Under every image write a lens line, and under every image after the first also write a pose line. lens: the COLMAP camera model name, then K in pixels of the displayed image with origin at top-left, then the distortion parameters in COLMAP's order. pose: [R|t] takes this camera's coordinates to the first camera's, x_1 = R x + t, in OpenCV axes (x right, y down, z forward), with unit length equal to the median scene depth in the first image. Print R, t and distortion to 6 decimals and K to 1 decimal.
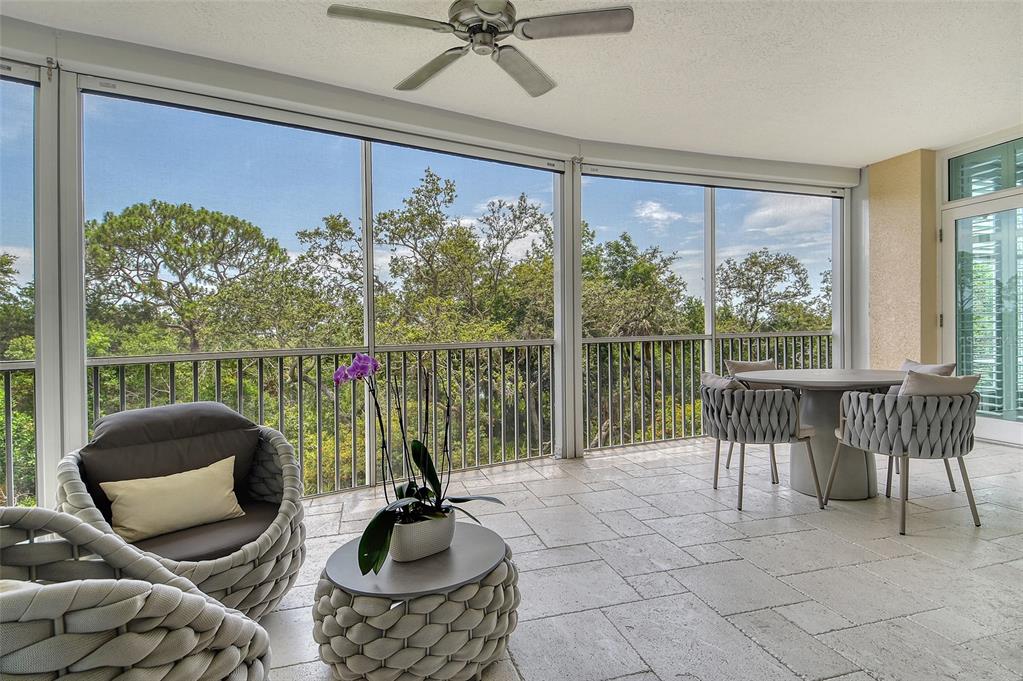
lens RADIAL K [[548.4, 0, 532.5], [0, 548.4, 340.4], [0, 0, 1]] dist [0.035010, -0.001922]
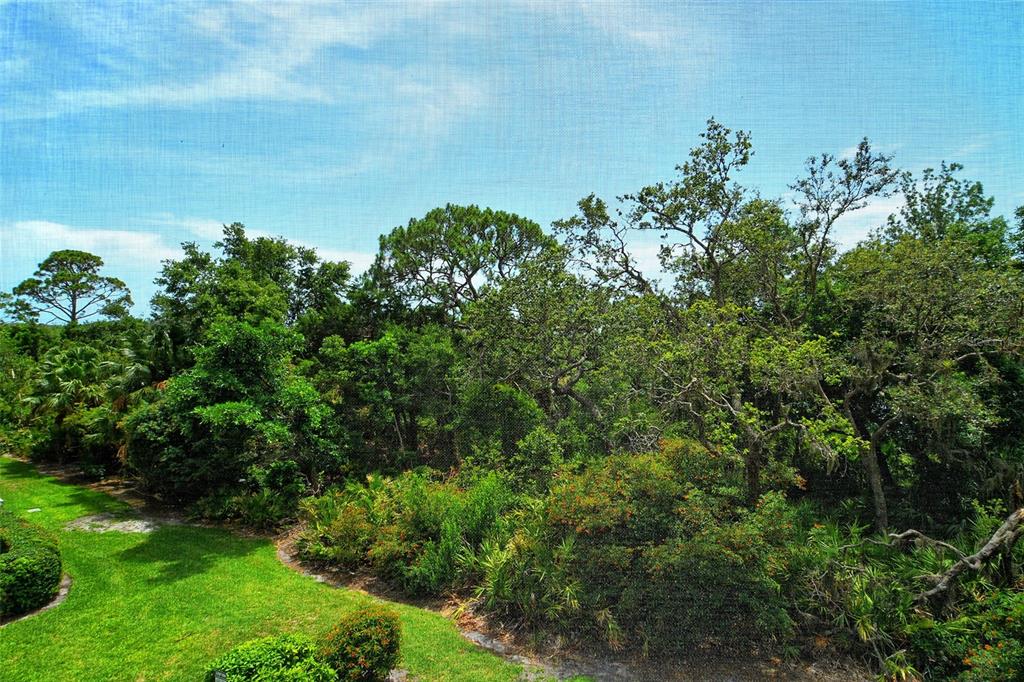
lens RADIAL K [[597.1, 0, 517.6], [0, 597.1, 335.8], [0, 0, 1]] dist [-0.002503, -0.001019]
pose [[0.857850, 0.030066, -0.513019, -0.000698], [-0.035992, 0.999351, -0.001617, -0.019245], [0.512638, 0.019852, 0.858375, 0.189575]]
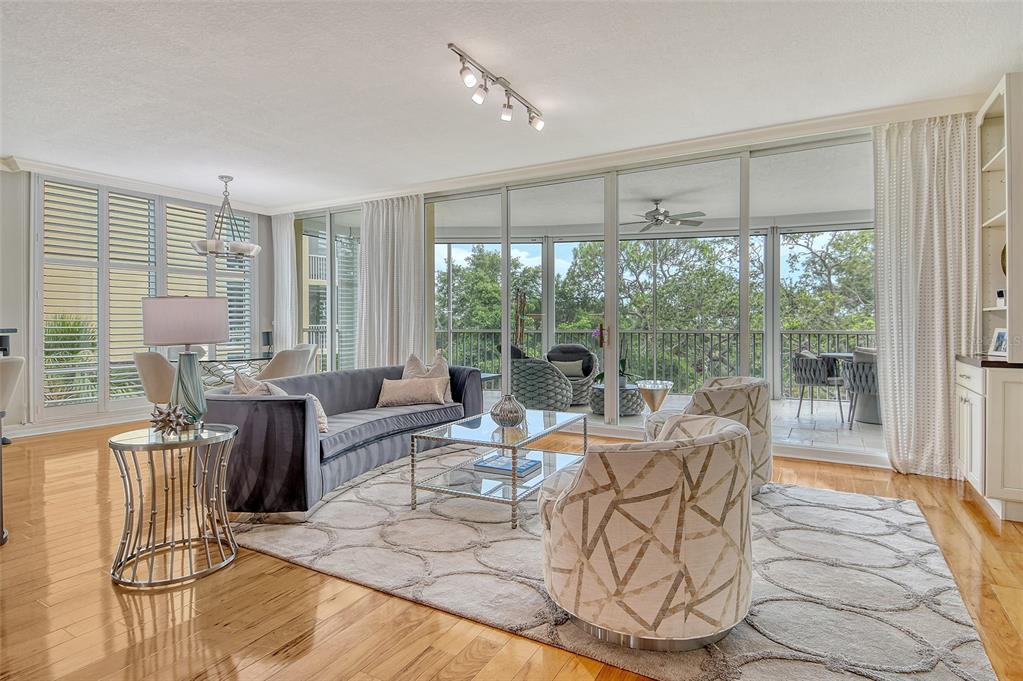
lens RADIAL K [[548.4, 0, 508.8], [0, 548.4, 316.4], [0, 0, 1]] dist [0.035010, -0.001922]
pose [[0.686433, 0.016070, -0.727016, 0.163398], [-0.030567, 0.999510, -0.006767, -0.002303], [0.726551, 0.026868, 0.686587, -0.167894]]
